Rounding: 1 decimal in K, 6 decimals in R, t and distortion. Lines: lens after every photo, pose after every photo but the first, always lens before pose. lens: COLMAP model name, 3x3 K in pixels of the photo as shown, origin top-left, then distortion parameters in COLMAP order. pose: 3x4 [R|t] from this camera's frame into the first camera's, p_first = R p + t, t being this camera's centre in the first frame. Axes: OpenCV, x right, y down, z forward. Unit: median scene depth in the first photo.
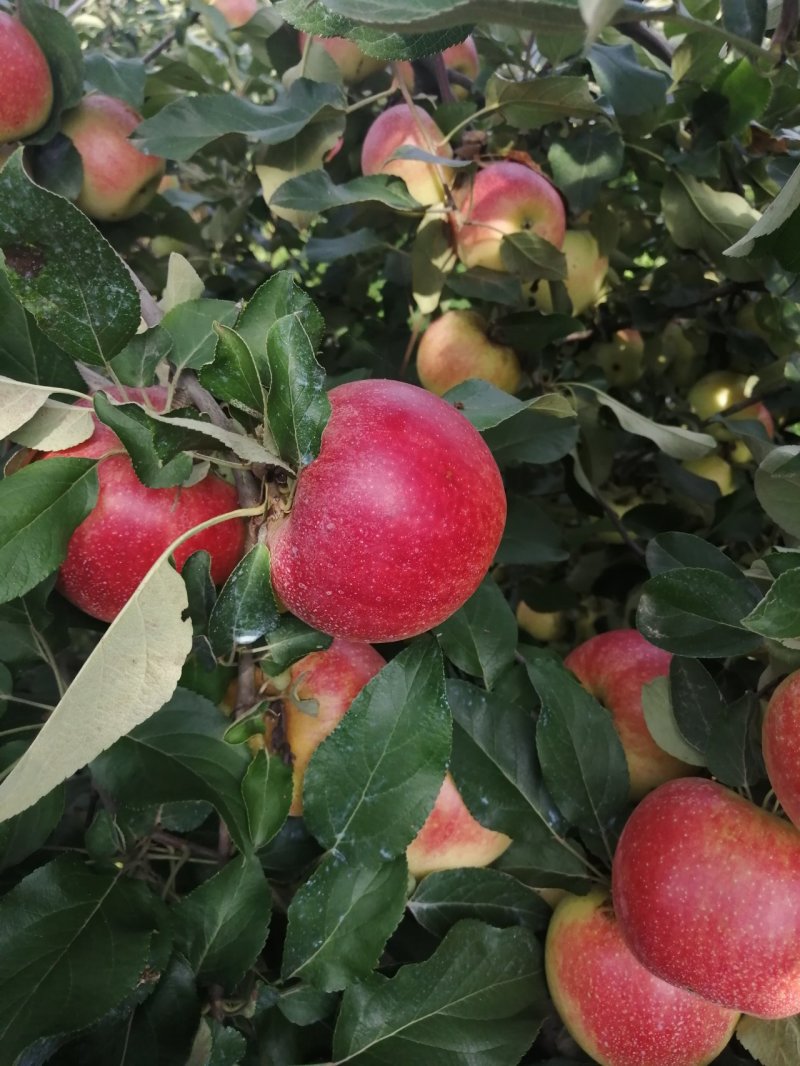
lens RADIAL K [[842.7, 0, 354.3], [0, 842.7, 532.6], [0, 0, 1]] dist [-0.048158, 0.054640]
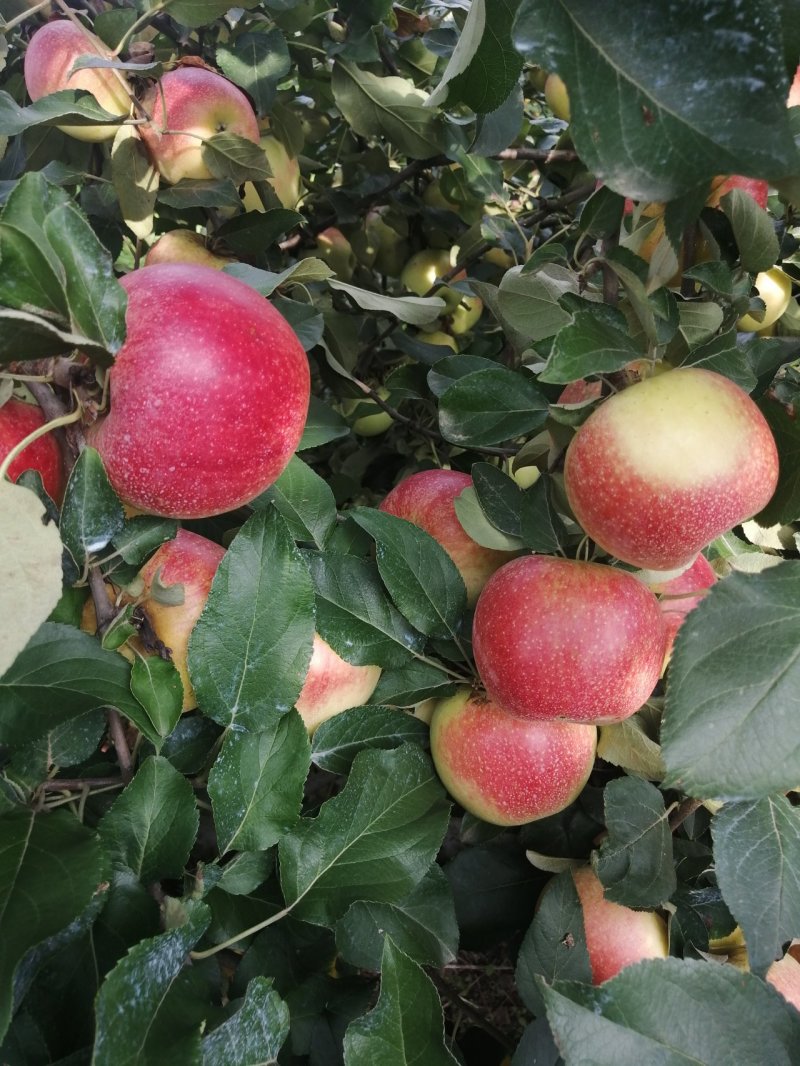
lens RADIAL K [[842.7, 0, 354.3], [0, 842.7, 532.6], [0, 0, 1]] dist [-0.048158, 0.054640]
pose [[0.925475, -0.275863, 0.259607, -0.091770], [0.256757, 0.960696, 0.105540, 0.077272], [-0.278518, -0.031018, 0.959930, -0.048679]]
